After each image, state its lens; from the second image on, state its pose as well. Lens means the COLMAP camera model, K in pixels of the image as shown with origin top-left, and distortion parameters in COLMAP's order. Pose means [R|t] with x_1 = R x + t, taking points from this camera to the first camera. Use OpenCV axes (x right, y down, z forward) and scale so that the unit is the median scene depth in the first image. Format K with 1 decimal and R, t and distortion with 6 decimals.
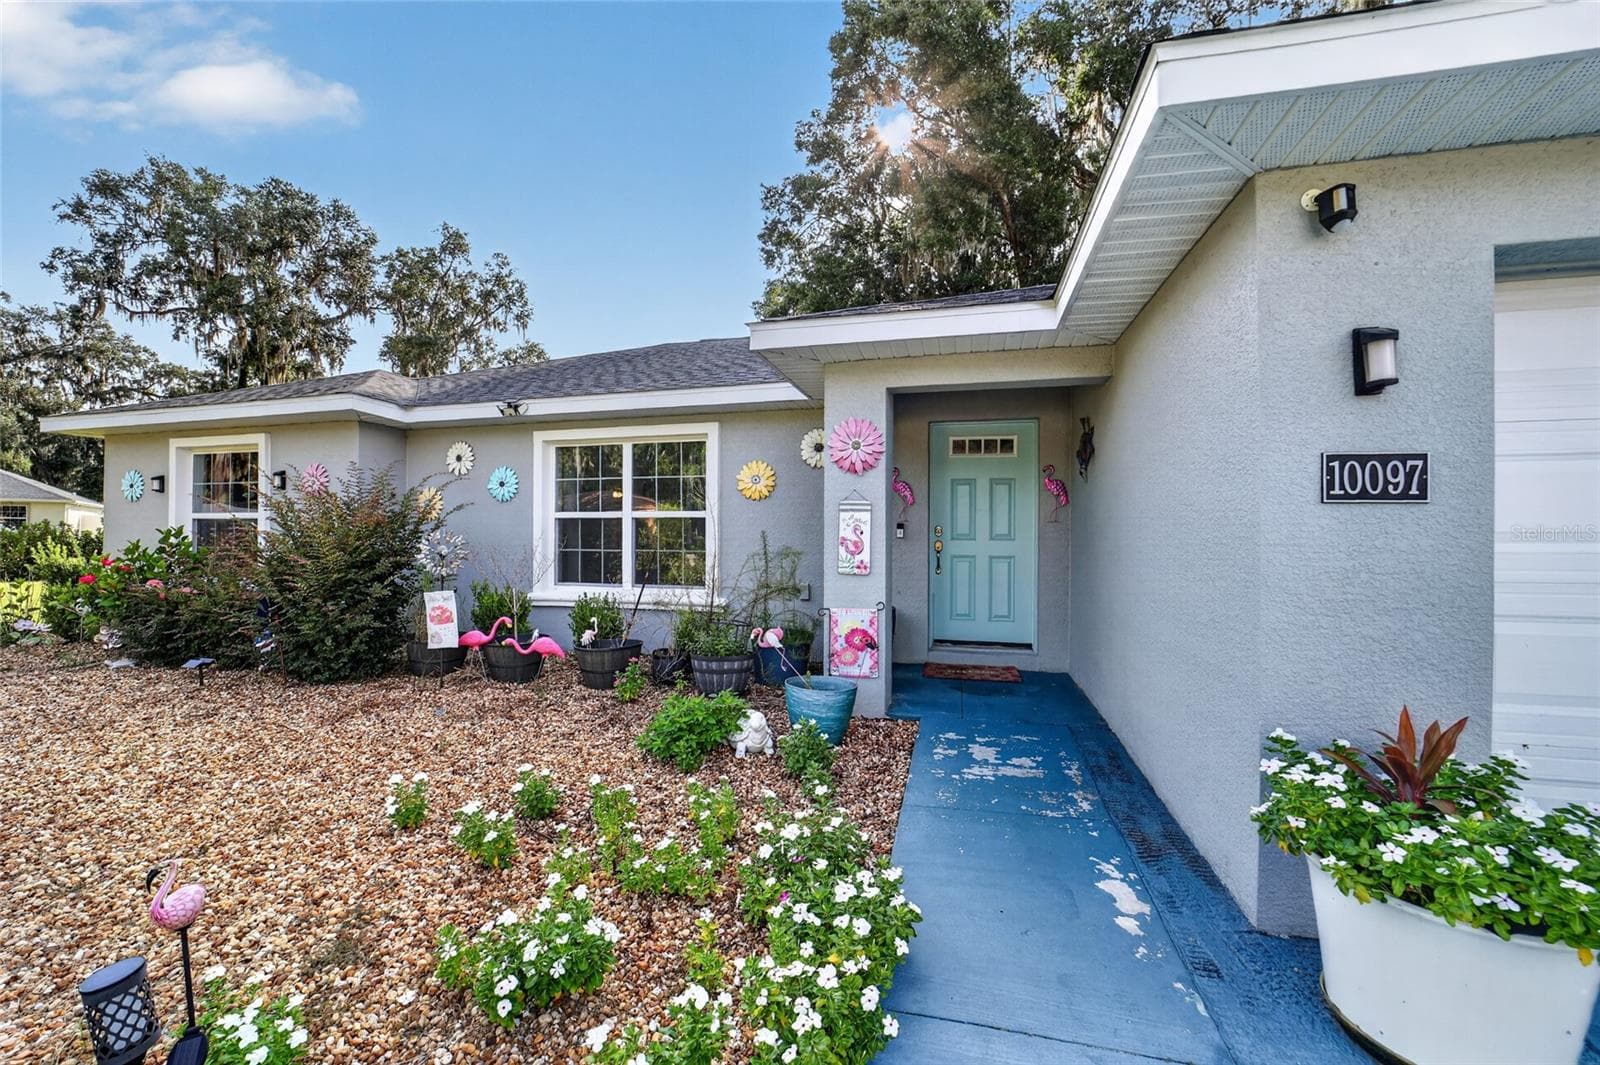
lens RADIAL K [[625.6, 0, 793.9], [0, 625.6, 536.1], [0, 0, 1]] dist [-0.036557, 0.008458]
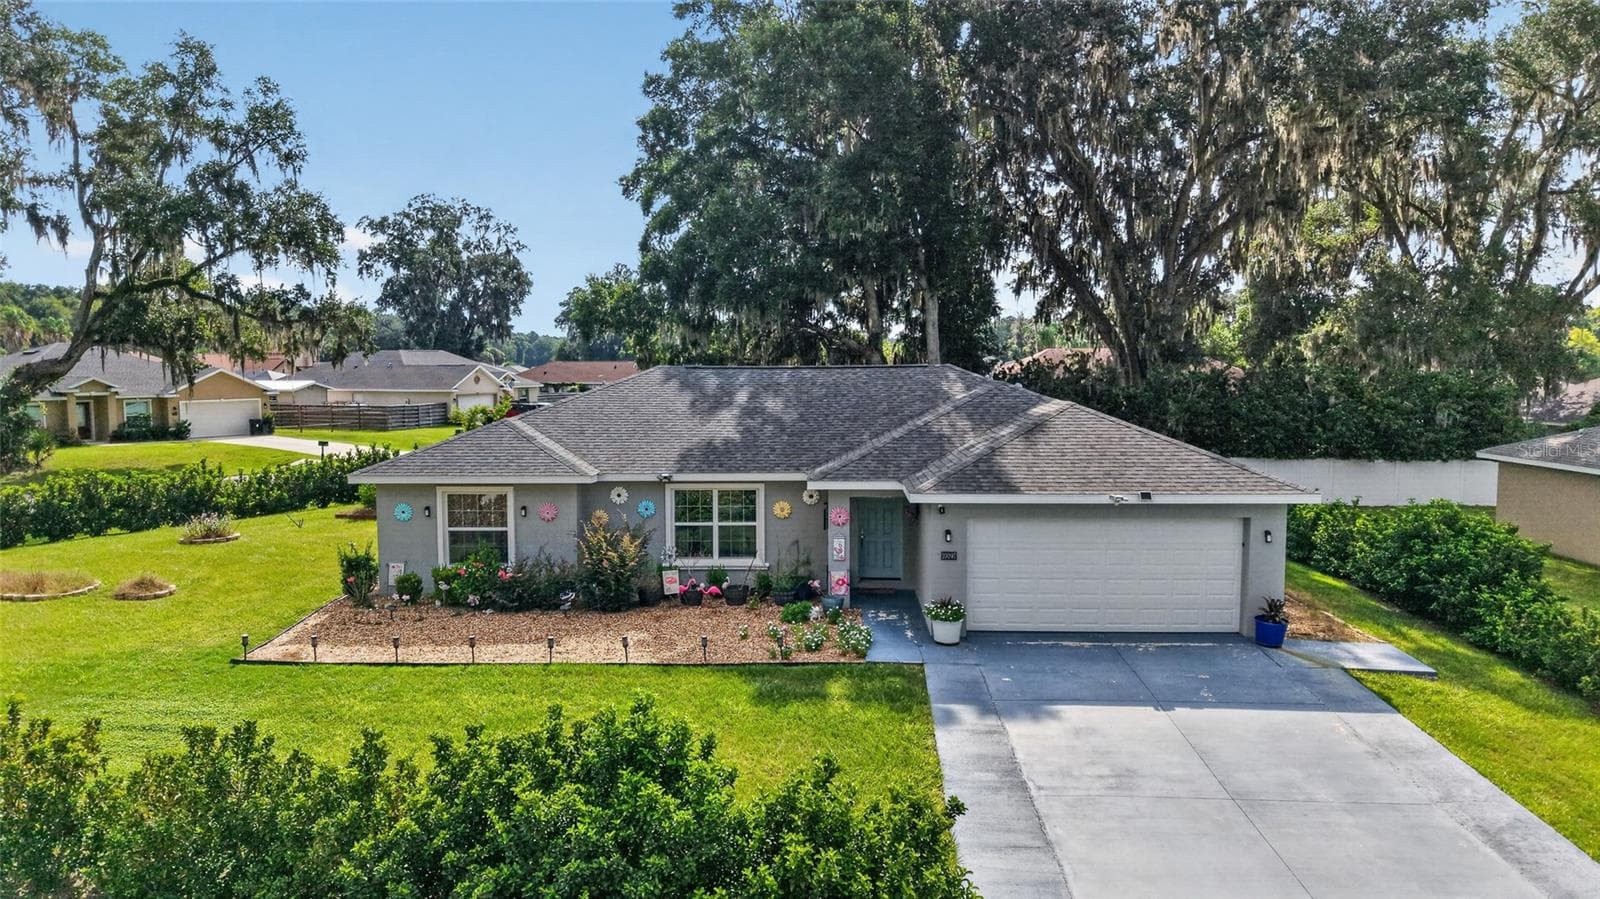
lens RADIAL K [[1074.4, 0, 791.0], [0, 1074.4, 458.0], [0, 0, 1]] dist [0.047678, -0.051788]
pose [[0.976150, -0.027593, 0.215337, -0.192712], [0.008375, 0.995938, 0.089653, -0.140180], [-0.216936, -0.085711, 0.972416, -0.612970]]
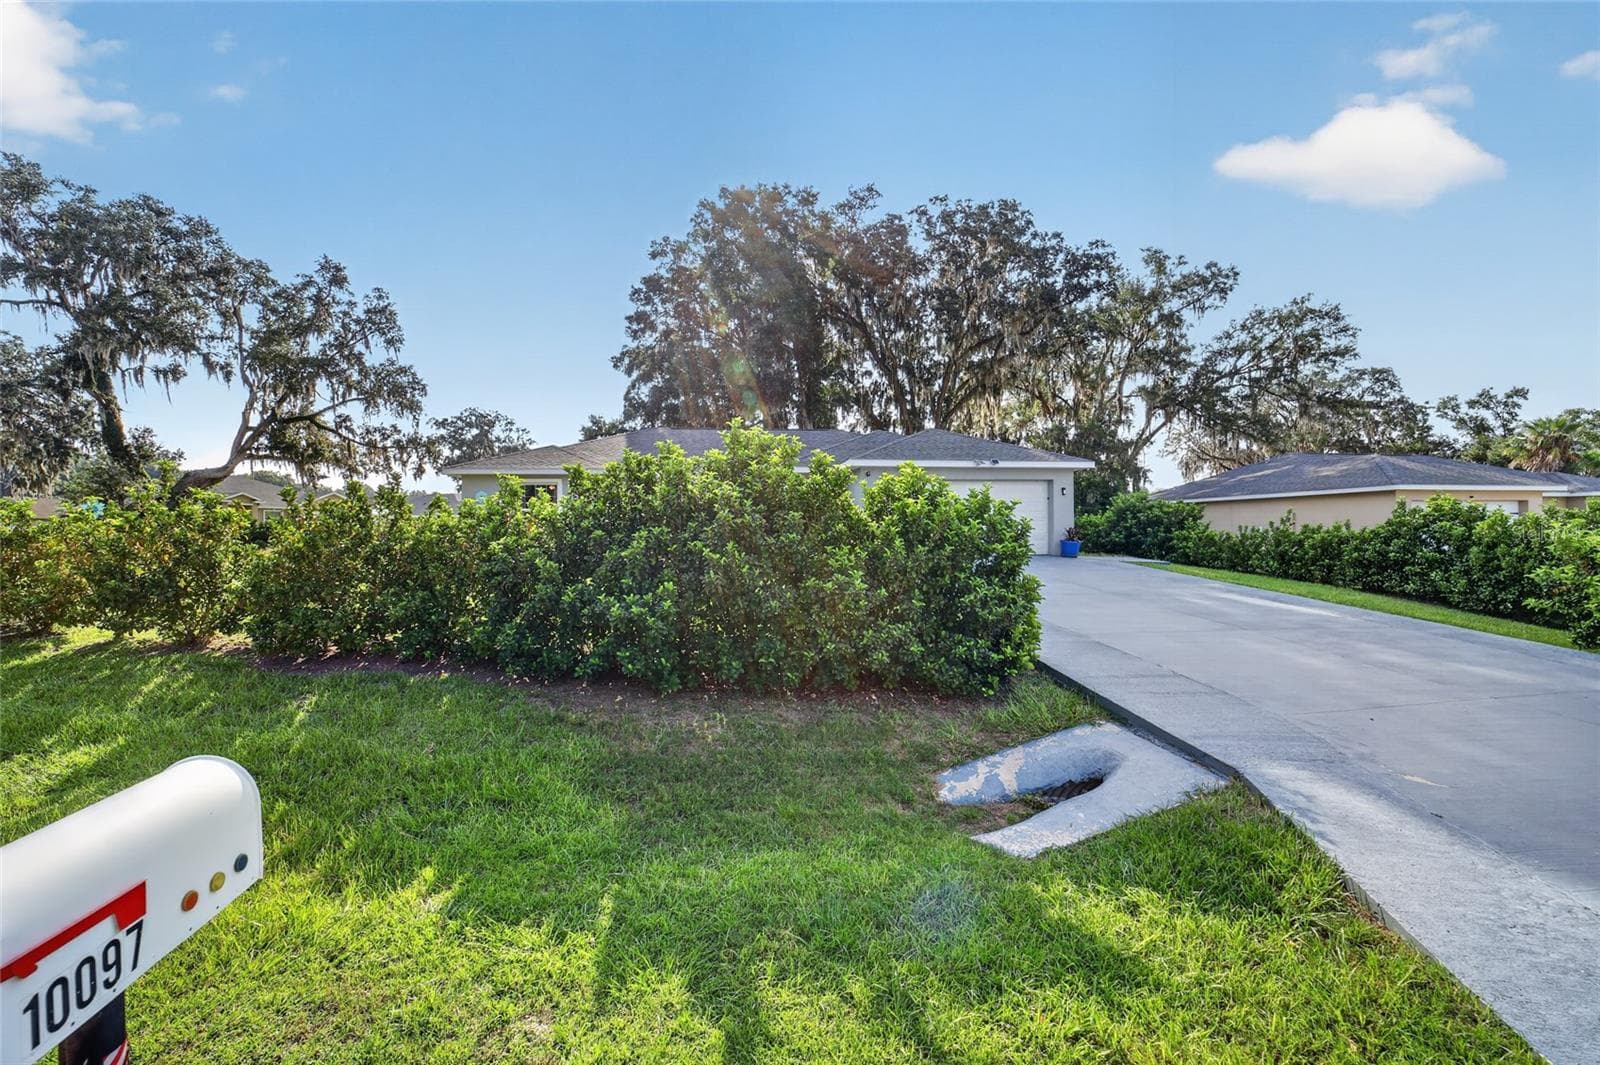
lens RADIAL K [[625.6, 0, 798.0], [0, 625.6, 528.0], [0, 0, 1]] dist [-0.036557, 0.008458]
pose [[0.924520, -0.010143, 0.381000, -0.246729], [0.013021, 0.999903, -0.004977, 0.018688], [-0.380912, 0.009562, 0.924562, -0.492057]]
